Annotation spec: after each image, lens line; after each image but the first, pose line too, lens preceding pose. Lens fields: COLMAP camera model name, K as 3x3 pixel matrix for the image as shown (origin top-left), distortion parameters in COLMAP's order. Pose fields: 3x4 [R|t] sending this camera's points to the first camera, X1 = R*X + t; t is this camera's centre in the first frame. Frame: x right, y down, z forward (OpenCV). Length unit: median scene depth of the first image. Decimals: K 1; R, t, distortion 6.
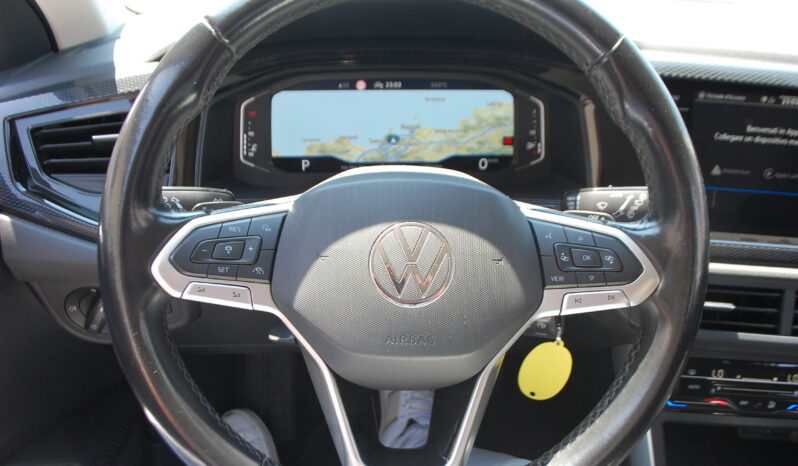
lens RADIAL K [[601.9, 0, 398.0], [0, 601.9, 237.0], [0, 0, 1]] dist [-0.051268, -0.000872]
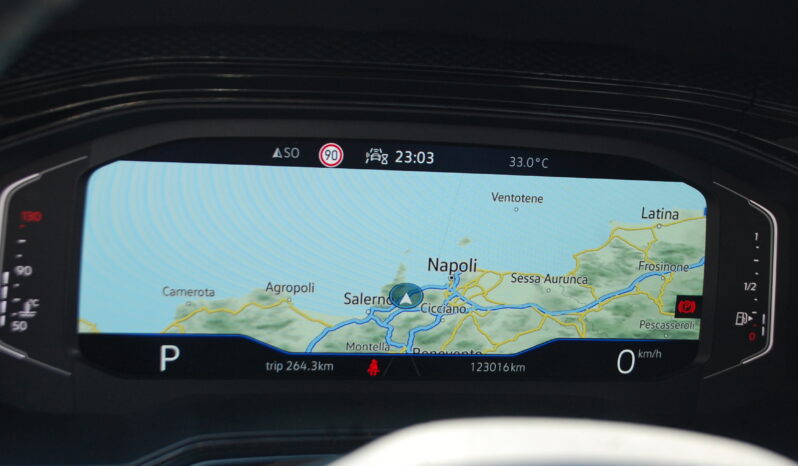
lens RADIAL K [[1030.0, 0, 400.8], [0, 1030.0, 231.7], [0, 0, 1]] dist [0.009950, 0.000000]
pose [[0.993825, 0.033630, 0.105738, -0.082155], [-0.014215, 0.983700, -0.179257, -0.084922], [-0.110043, 0.176647, 0.978103, 0.348399]]
